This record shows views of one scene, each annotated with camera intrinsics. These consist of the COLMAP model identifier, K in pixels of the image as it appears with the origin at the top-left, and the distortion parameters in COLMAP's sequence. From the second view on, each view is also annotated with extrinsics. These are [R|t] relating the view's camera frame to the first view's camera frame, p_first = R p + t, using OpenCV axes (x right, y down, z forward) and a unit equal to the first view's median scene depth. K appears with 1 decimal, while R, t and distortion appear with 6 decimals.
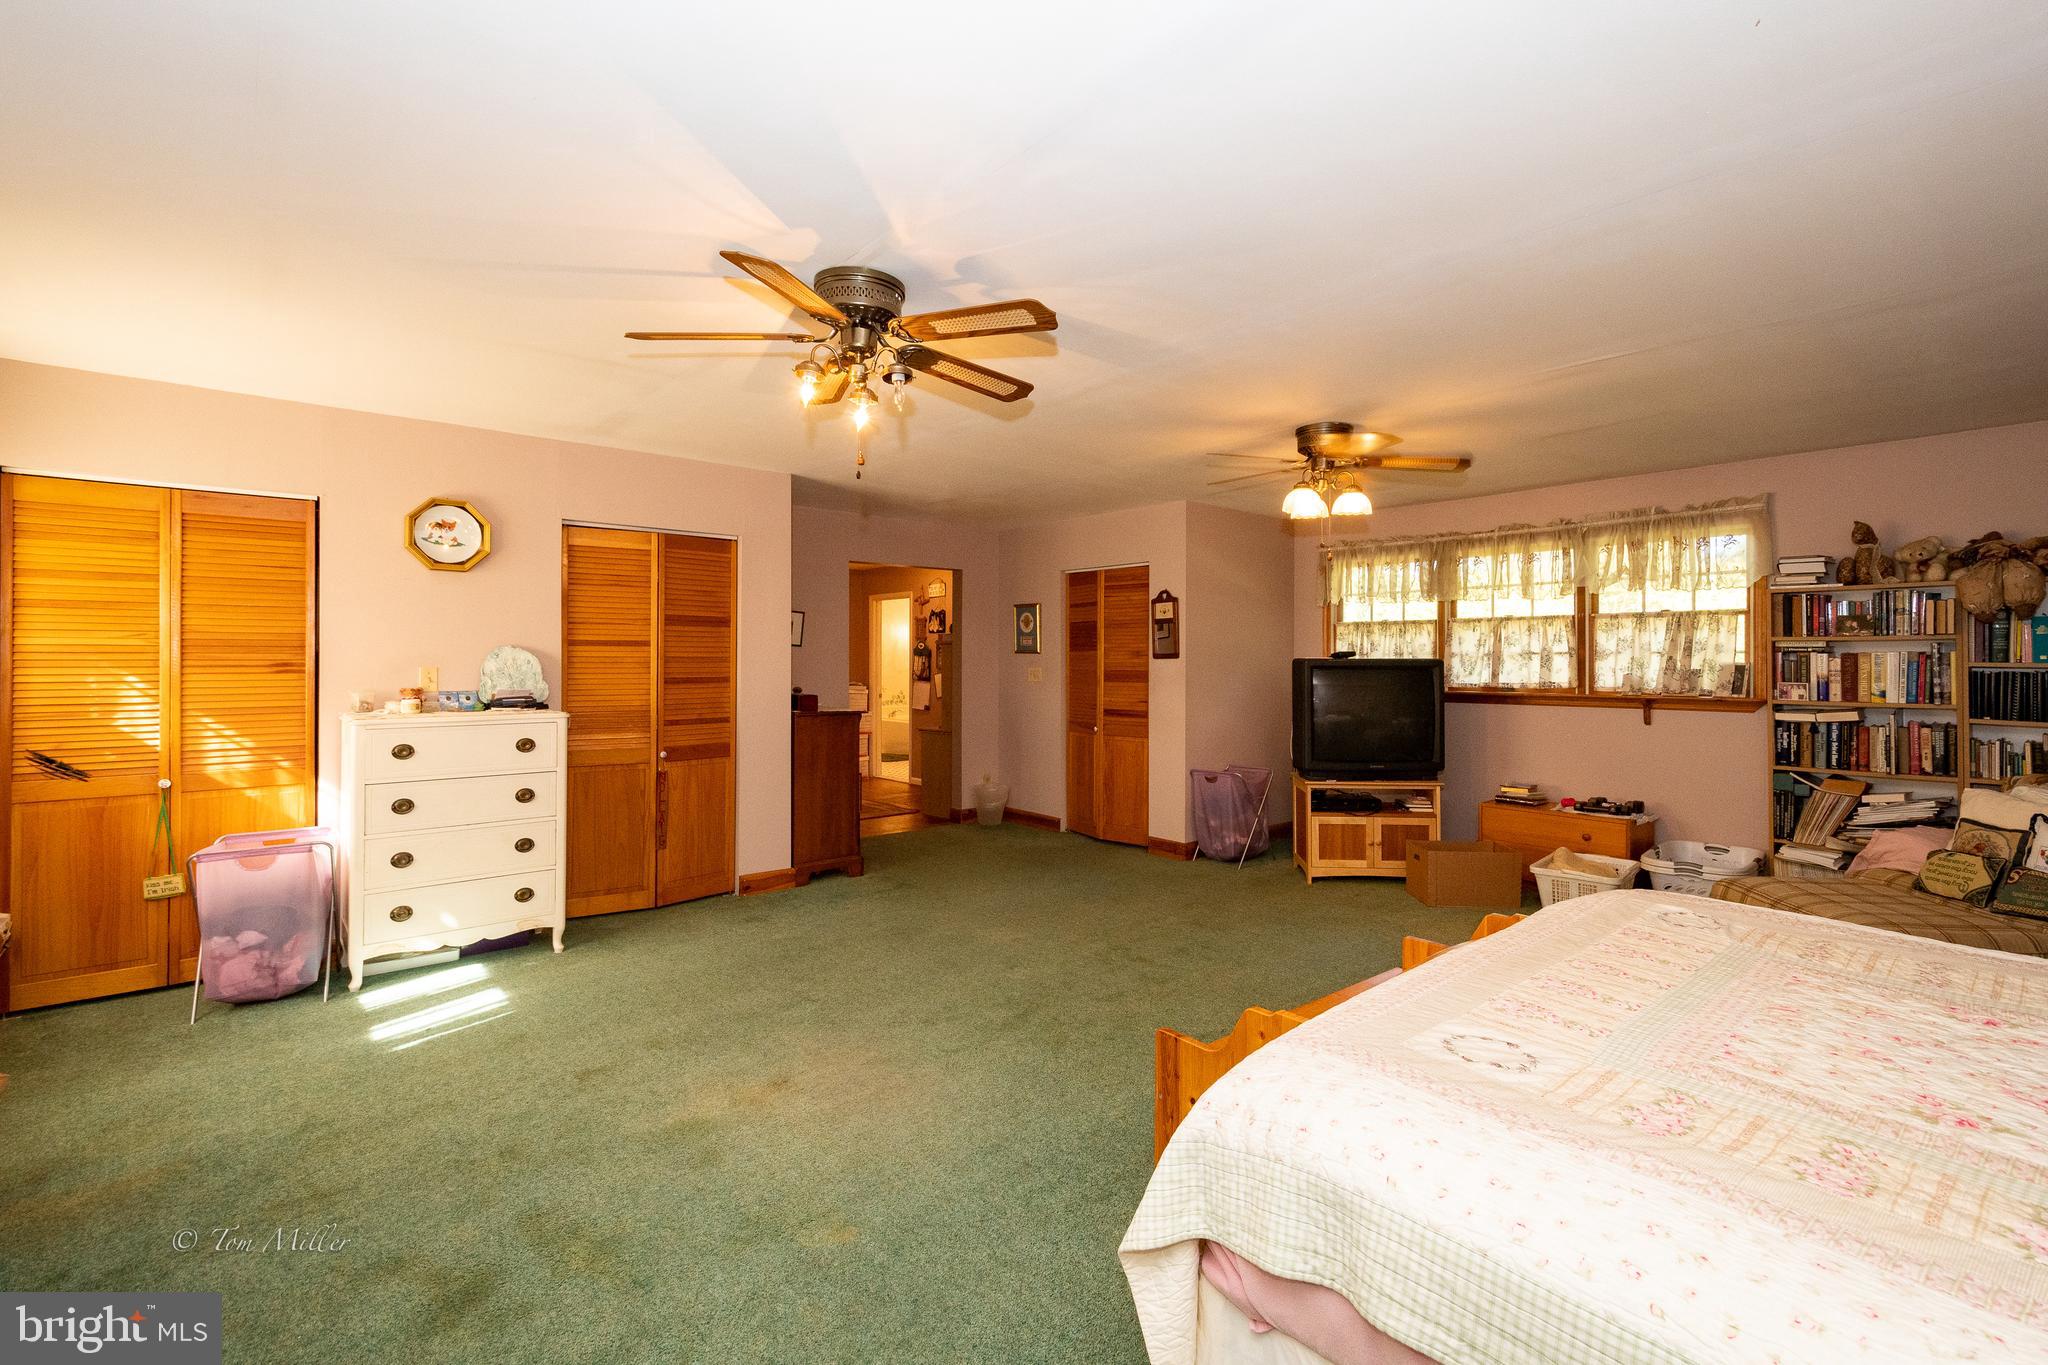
lens RADIAL K [[906.9, 0, 1056.1], [0, 906.9, 655.4], [0, 0, 1]] dist [0.000317, -0.000079]
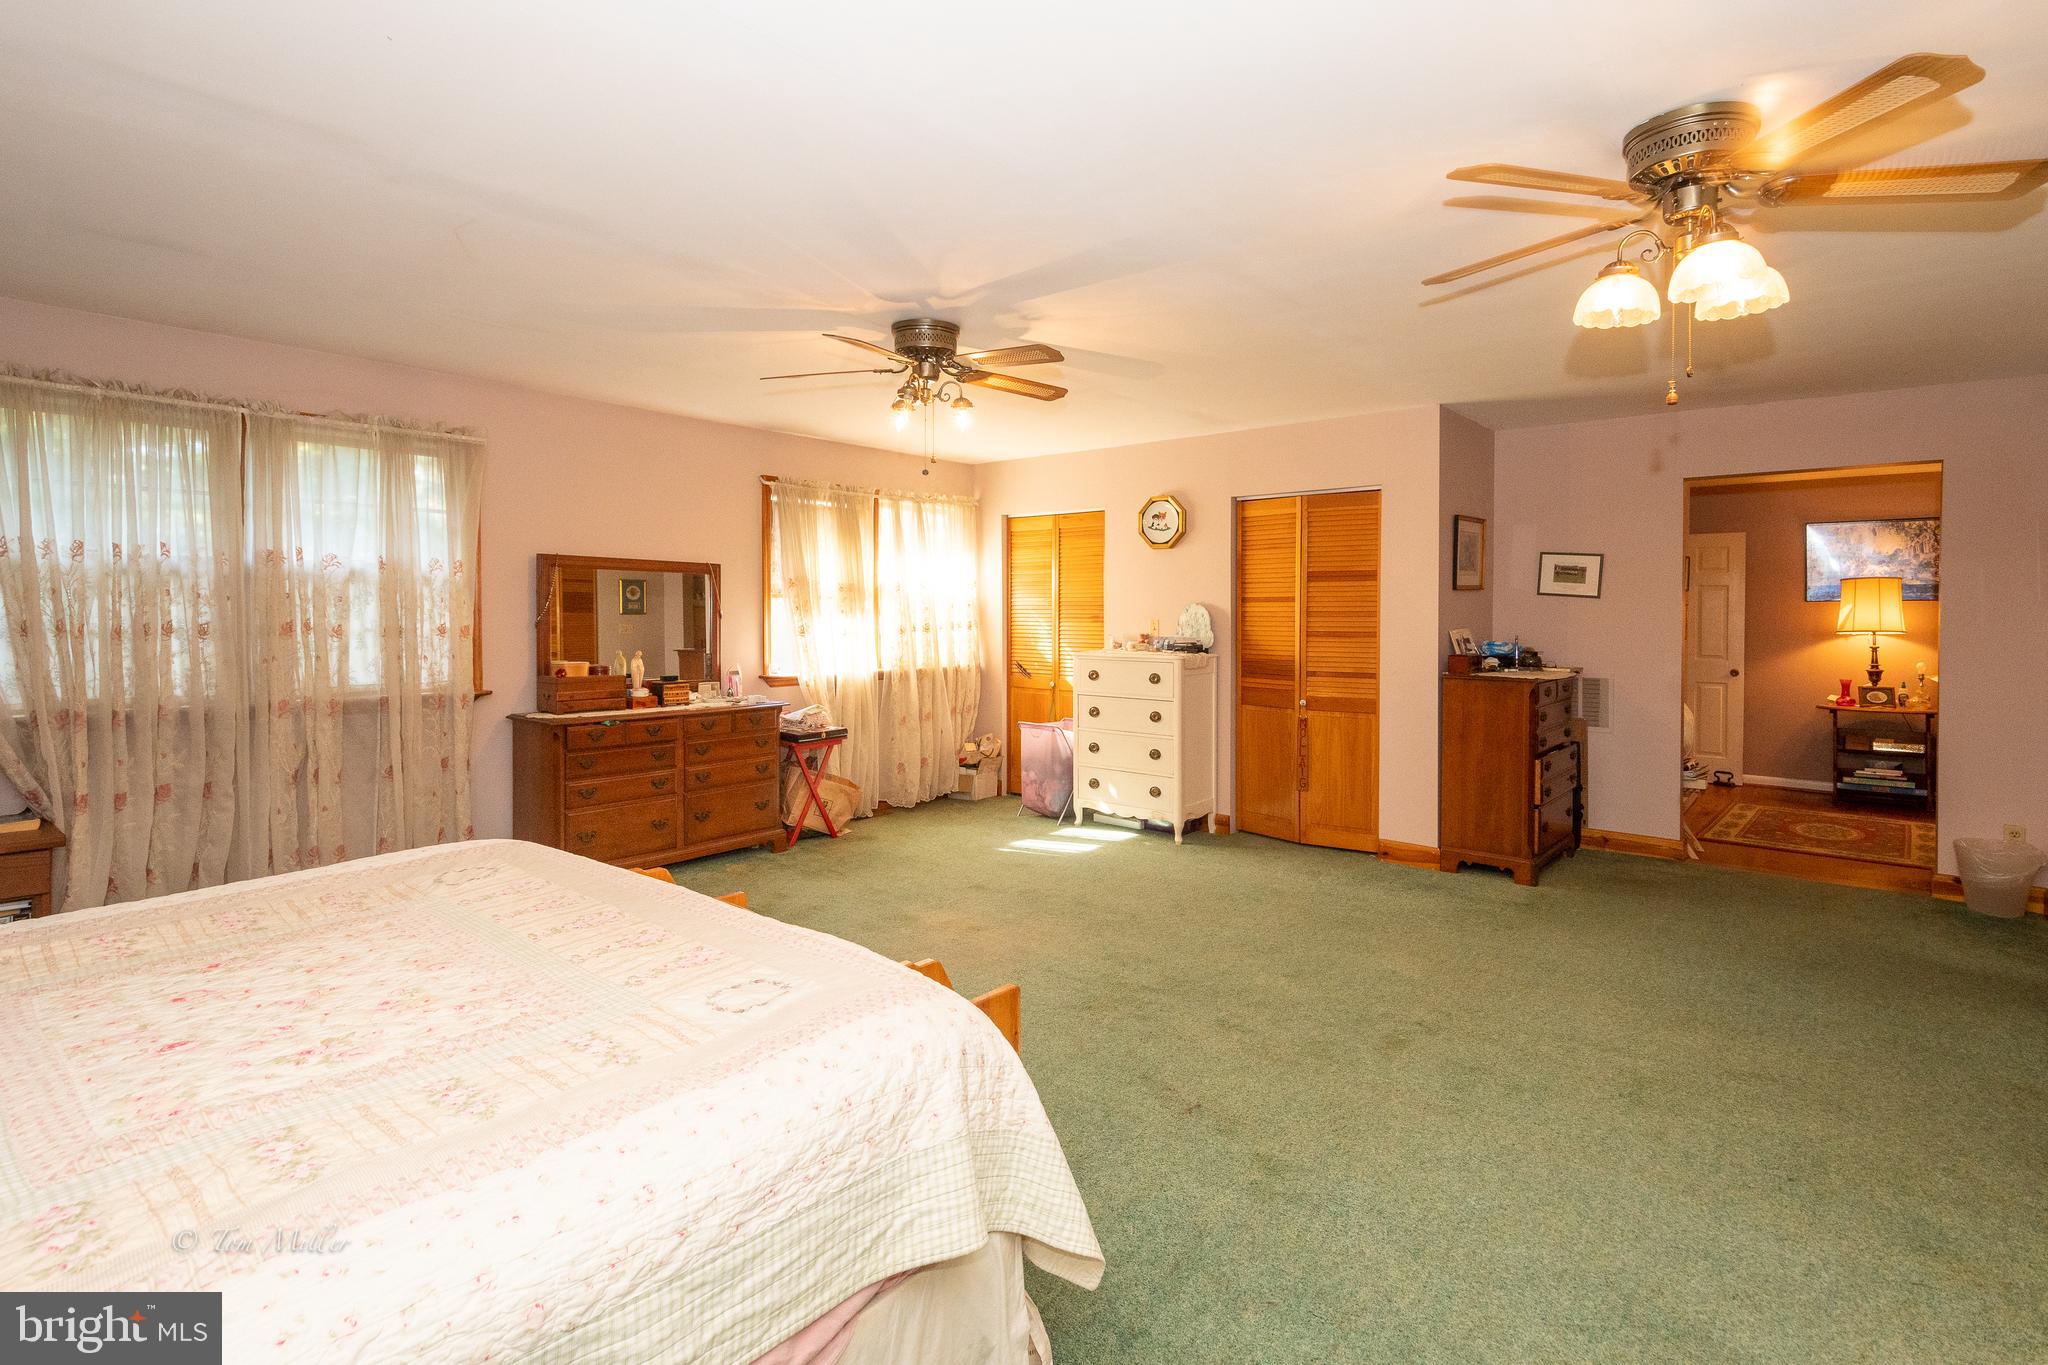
lens RADIAL K [[981.8, 0, 1024.7], [0, 981.8, 643.2], [0, 0, 1]] dist [0.000925, 0.000099]
pose [[0.141723, 0.030758, -0.989428, 0.751155], [0.004137, 0.999490, 0.031663, 0.001180], [0.989898, -0.008580, 0.141523, 0.576254]]
